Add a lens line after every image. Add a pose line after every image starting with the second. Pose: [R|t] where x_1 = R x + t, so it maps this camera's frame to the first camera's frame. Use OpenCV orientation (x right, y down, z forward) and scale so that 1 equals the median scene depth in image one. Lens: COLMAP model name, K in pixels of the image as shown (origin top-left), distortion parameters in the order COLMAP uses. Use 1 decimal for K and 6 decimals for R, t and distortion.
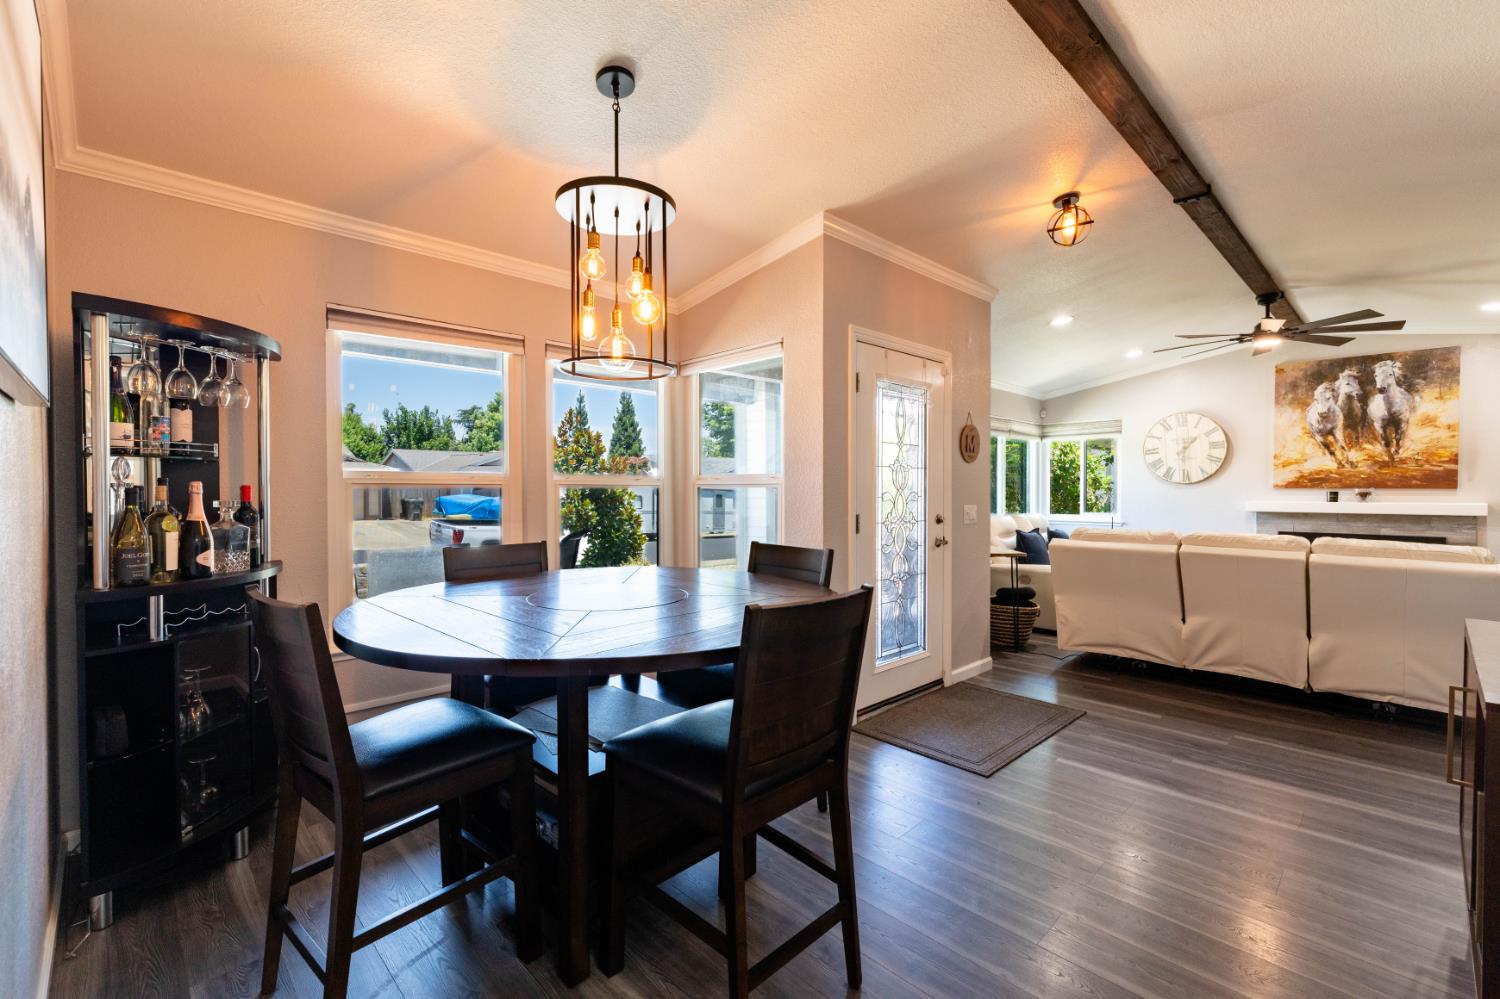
lens RADIAL K [[646.4, 0, 741.9], [0, 646.4, 494.4], [0, 0, 1]] dist [-0.000443, 0.001715]
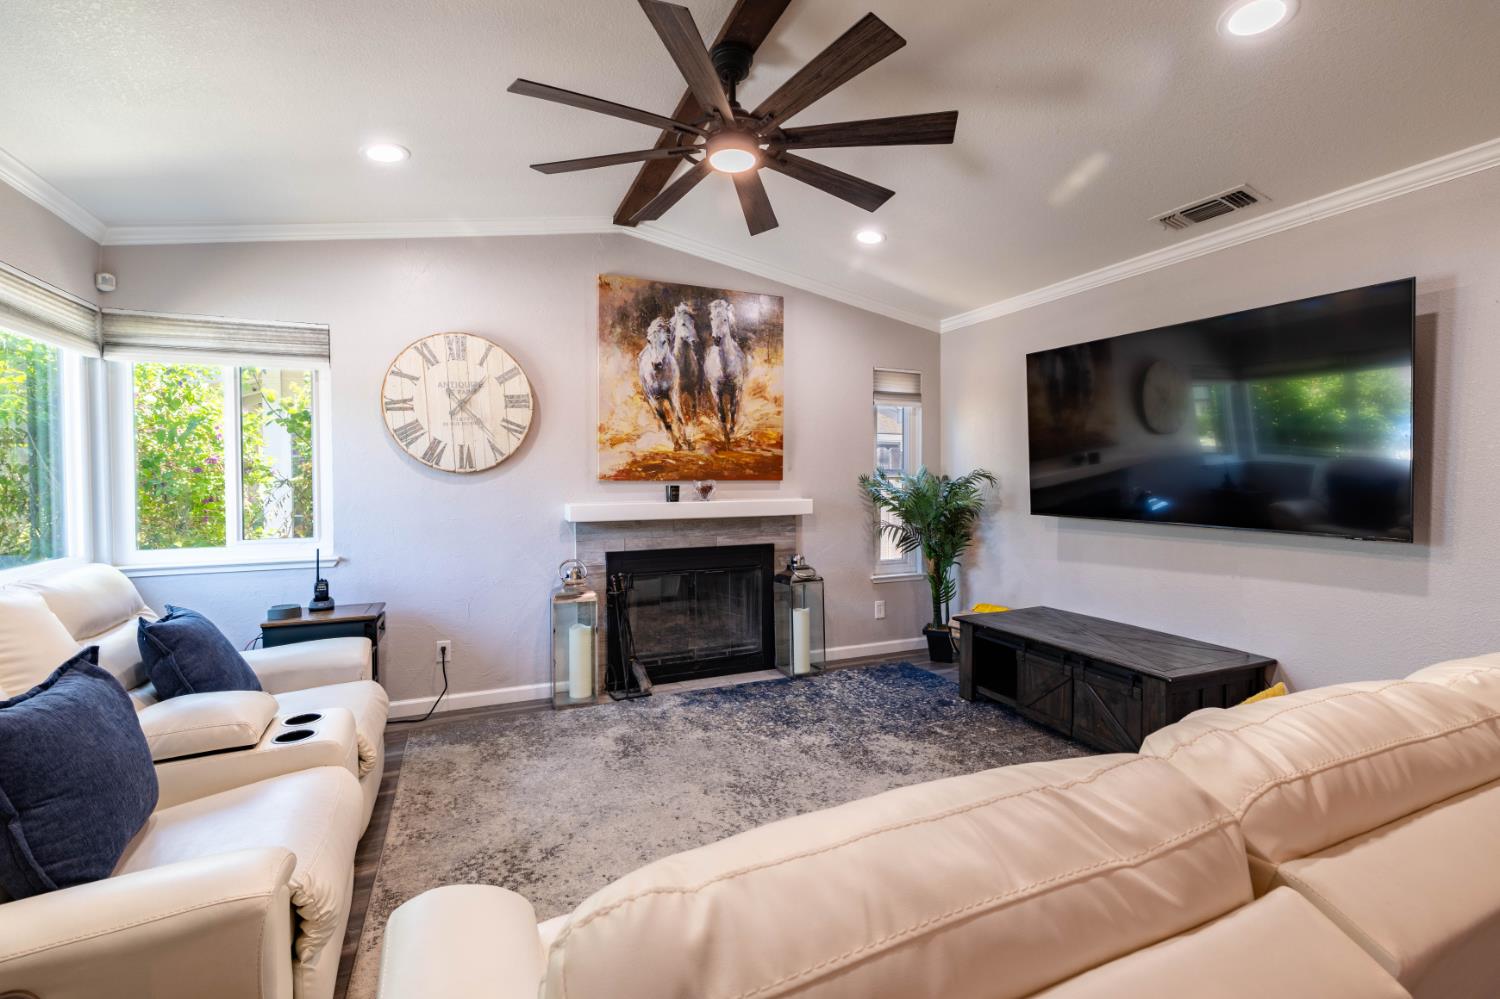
lens RADIAL K [[646.4, 0, 740.5], [0, 646.4, 488.6], [0, 0, 1]] dist [-0.000443, 0.001715]
pose [[0.352533, -0.017966, 0.935627, 0.331408], [0.013712, 0.999808, 0.014032, -0.009788], [-0.935699, 0.007882, 0.352712, 0.715866]]
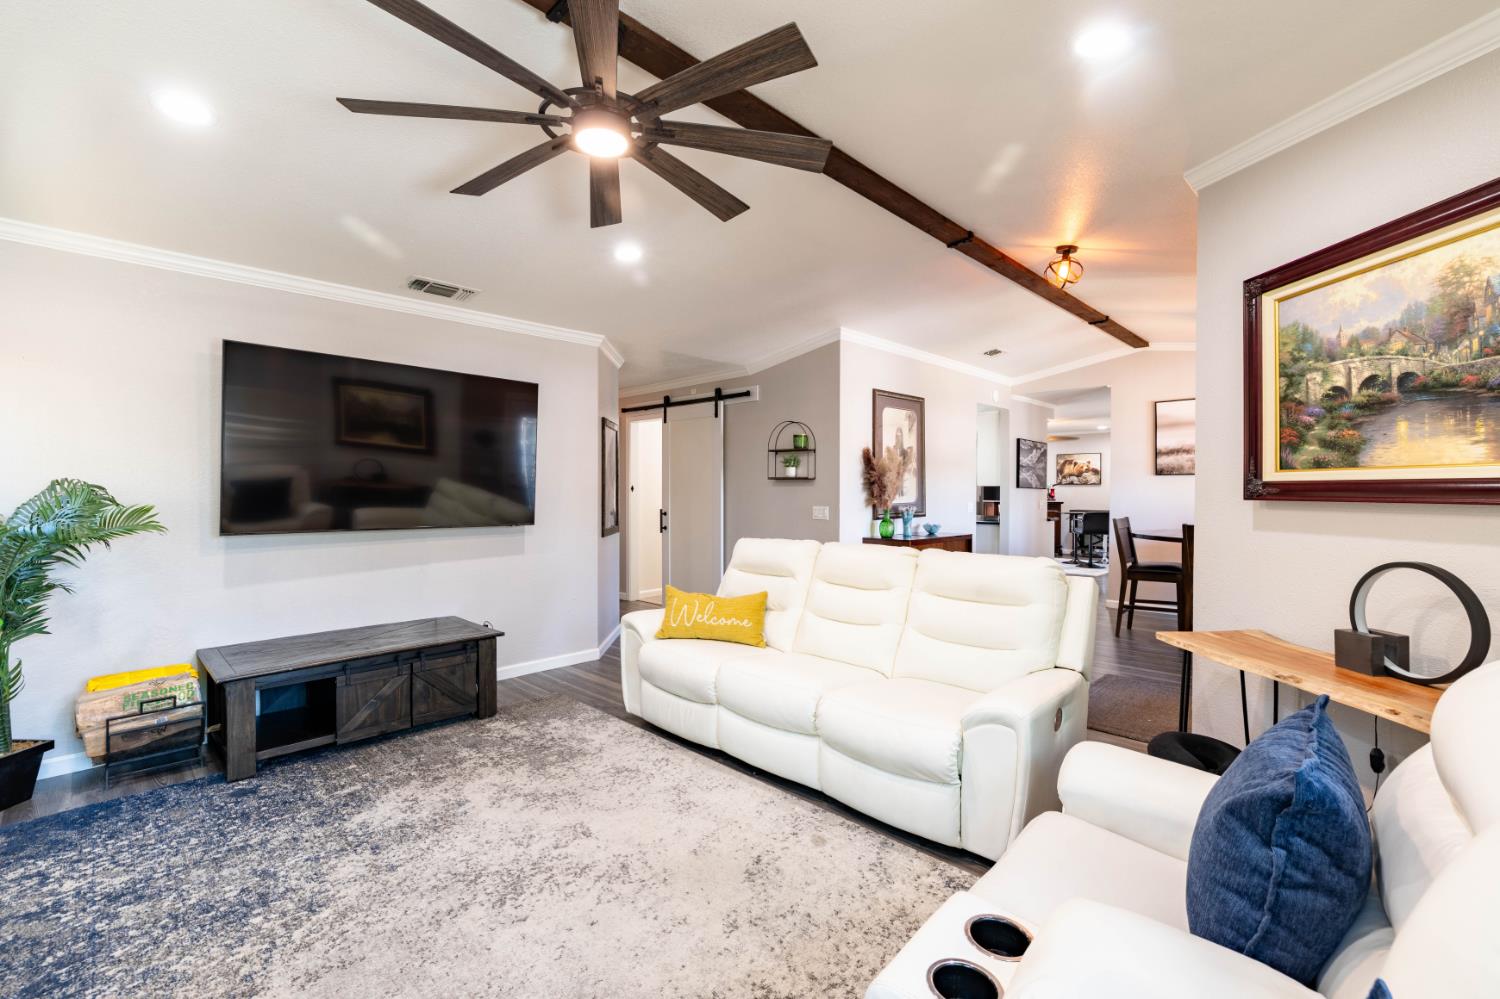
lens RADIAL K [[646.4, 0, 742.8], [0, 646.4, 495.4], [0, 0, 1]] dist [-0.000443, 0.001715]
pose [[-0.999602, -0.001158, -0.028178, 0.627896], [-0.001796, 0.999742, 0.022621, -0.016243], [0.028145, 0.022663, -0.999347, 1.211969]]
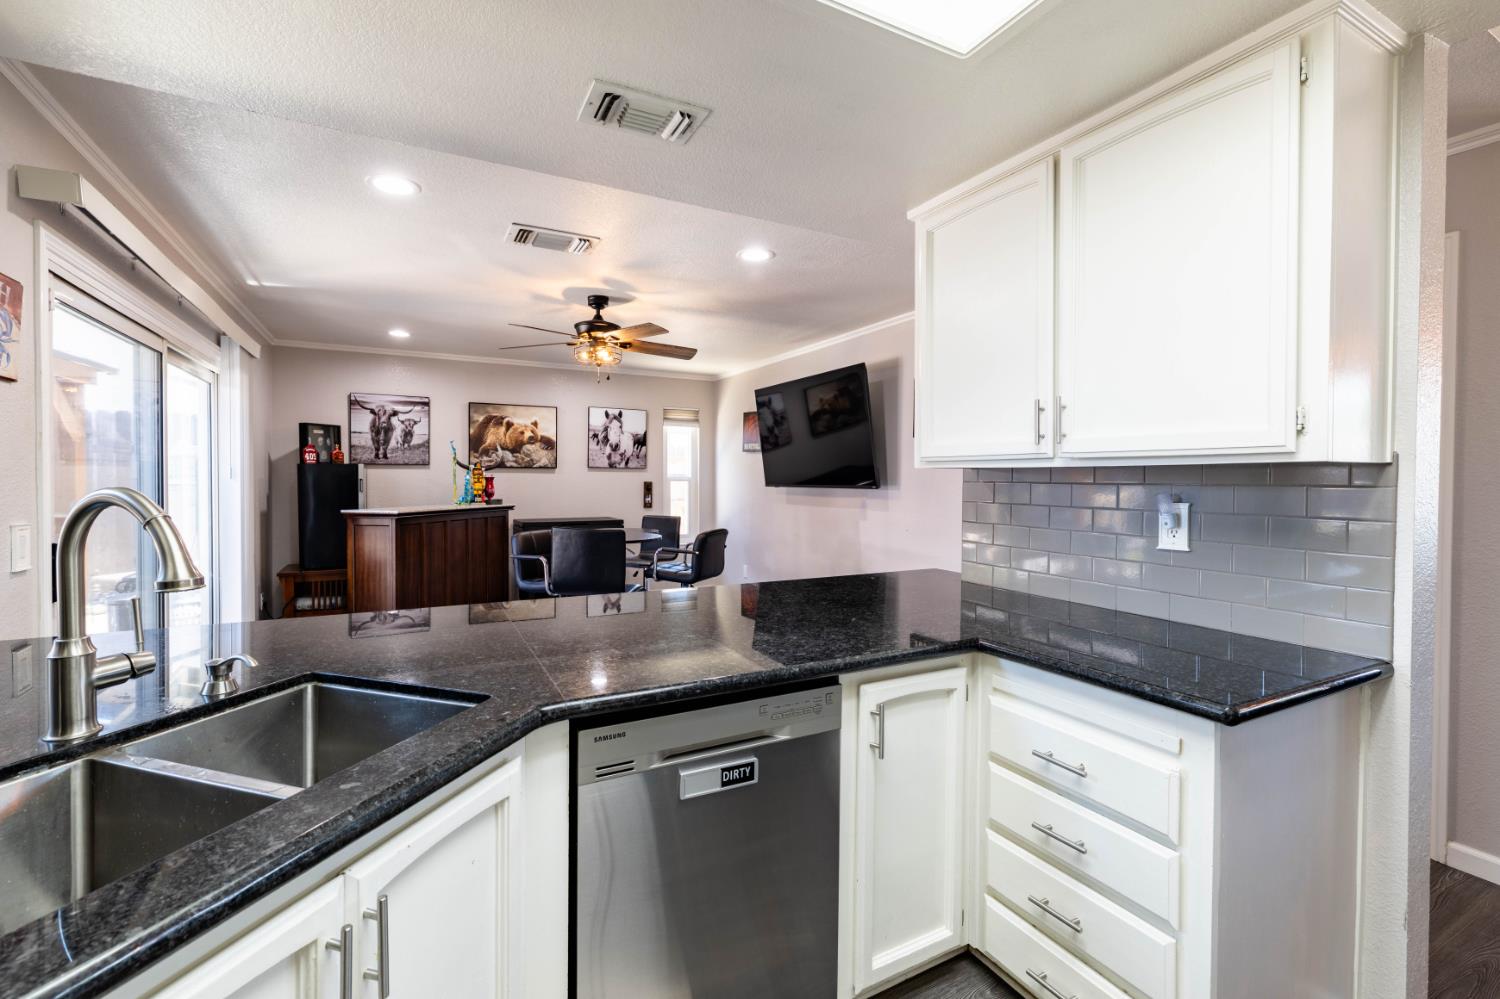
lens RADIAL K [[646.4, 0, 738.5], [0, 646.4, 488.8], [0, 0, 1]] dist [-0.000443, 0.001715]
pose [[-0.278725, 0.013521, -0.960276, 0.357785], [-0.015912, 0.999699, 0.018695, 0.002477], [0.960239, 0.020491, -0.278426, -0.268225]]
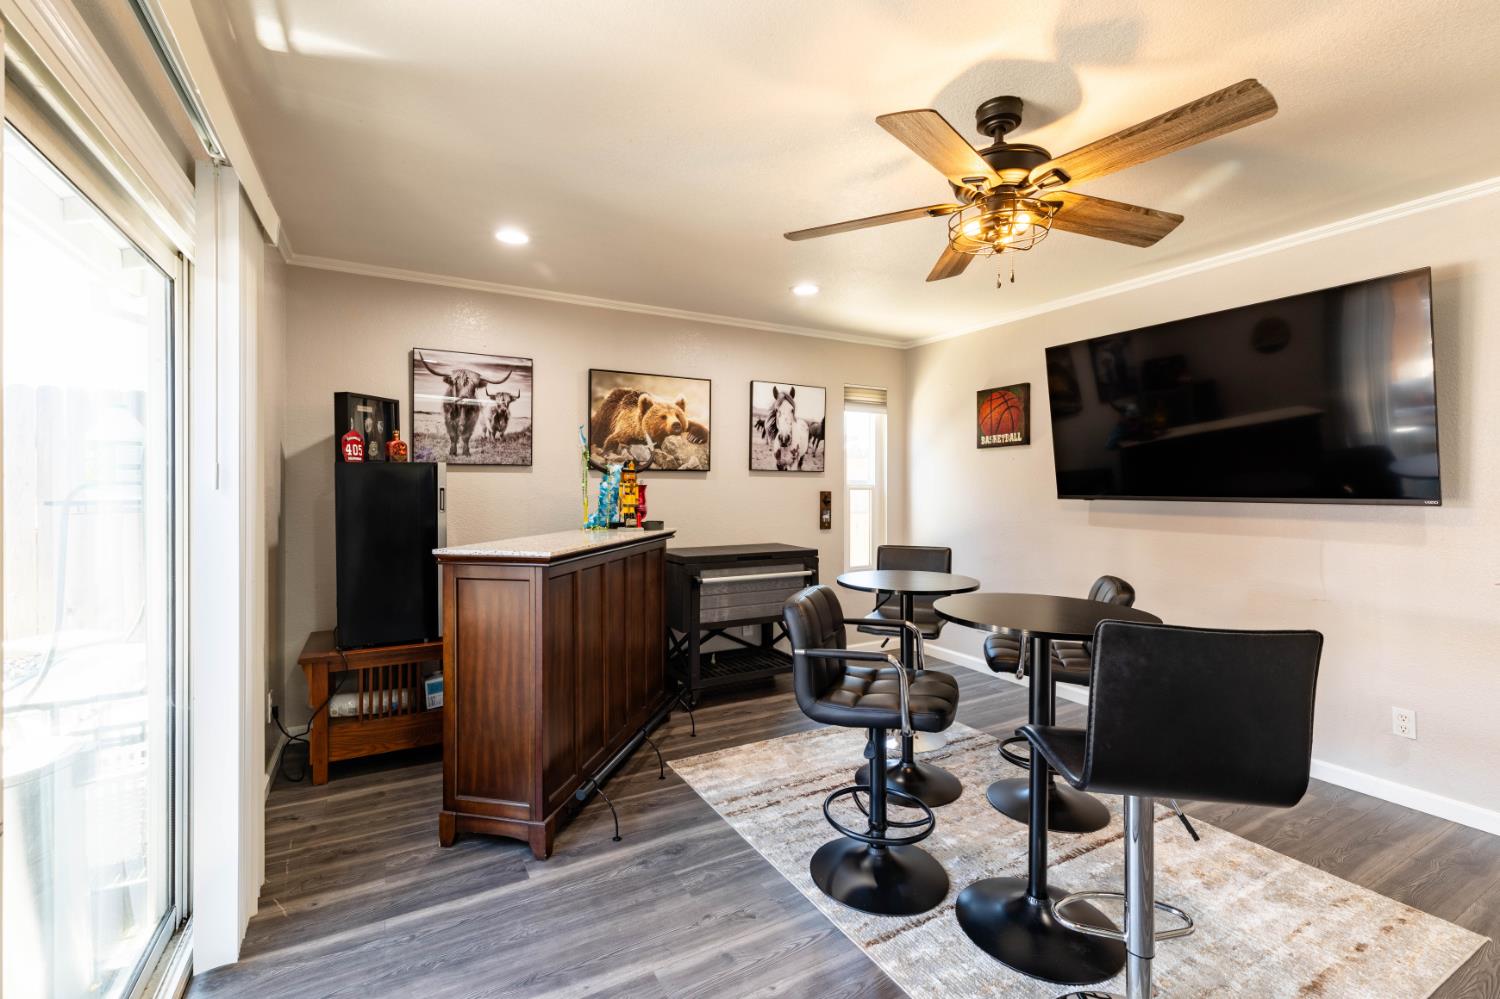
lens RADIAL K [[646.4, 0, 738.1], [0, 646.4, 492.0], [0, 0, 1]] dist [-0.000443, 0.001715]
pose [[-0.261301, 0.008630, -0.965219, 0.091180], [-0.014462, 0.999813, 0.012855, 0.006315], [0.965149, 0.017318, -0.261127, -0.643636]]
